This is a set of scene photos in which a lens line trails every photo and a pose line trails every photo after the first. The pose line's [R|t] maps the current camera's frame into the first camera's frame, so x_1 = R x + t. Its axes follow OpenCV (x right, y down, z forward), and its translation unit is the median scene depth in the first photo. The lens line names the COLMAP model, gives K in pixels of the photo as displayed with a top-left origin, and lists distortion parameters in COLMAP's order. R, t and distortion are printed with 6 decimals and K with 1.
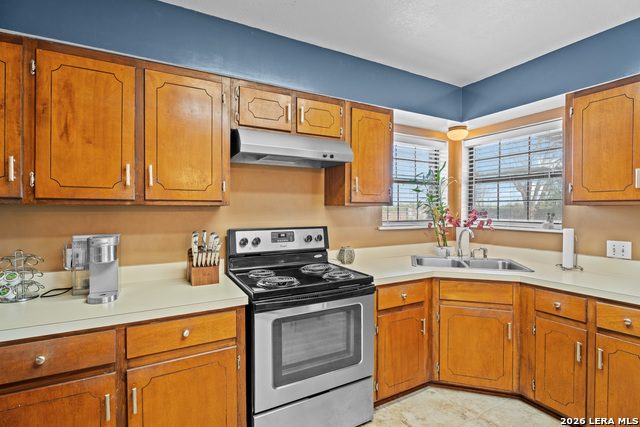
lens RADIAL K [[302.0, 0, 317.6], [0, 302.0, 211.7], [0, 0, 1]] dist [-0.011319, 0.000090]
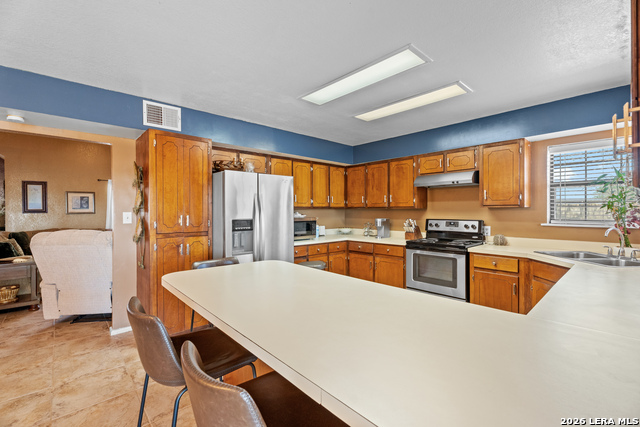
lens RADIAL K [[287.8, 0, 319.7], [0, 287.8, 209.4], [0, 0, 1]] dist [0.002153, 0.000796]
pose [[0.249380, -0.005777, -0.968389, 1.520638], [-0.004343, 0.999965, -0.007084, 0.006381], [0.968396, 0.005972, 0.249346, -0.282085]]
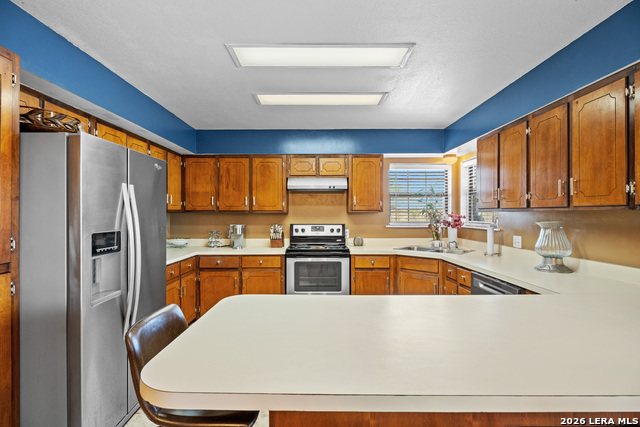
lens RADIAL K [[309.0, 0, 320.0], [0, 309.0, 213.5], [0, 0, 1]] dist [-0.001863, -0.000036]
pose [[0.883872, -0.002274, -0.467723, 0.860053], [-0.002023, 0.999960, -0.008686, 0.004375], [0.467724, 0.008624, 0.883833, -0.769033]]
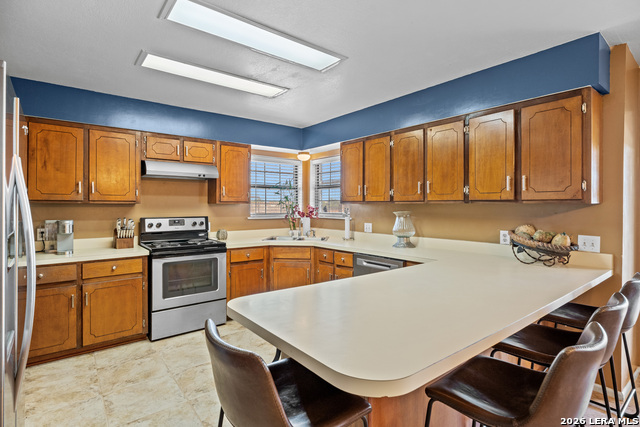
lens RADIAL K [[322.2, 0, 315.9], [0, 322.2, 205.8], [0, 0, 1]] dist [0.001142, 0.000517]
pose [[0.985137, 0.000825, 0.171771, 0.346934], [0.000431, 0.999973, -0.007274, 0.006073], [-0.171773, 0.007240, 0.985110, -0.905201]]
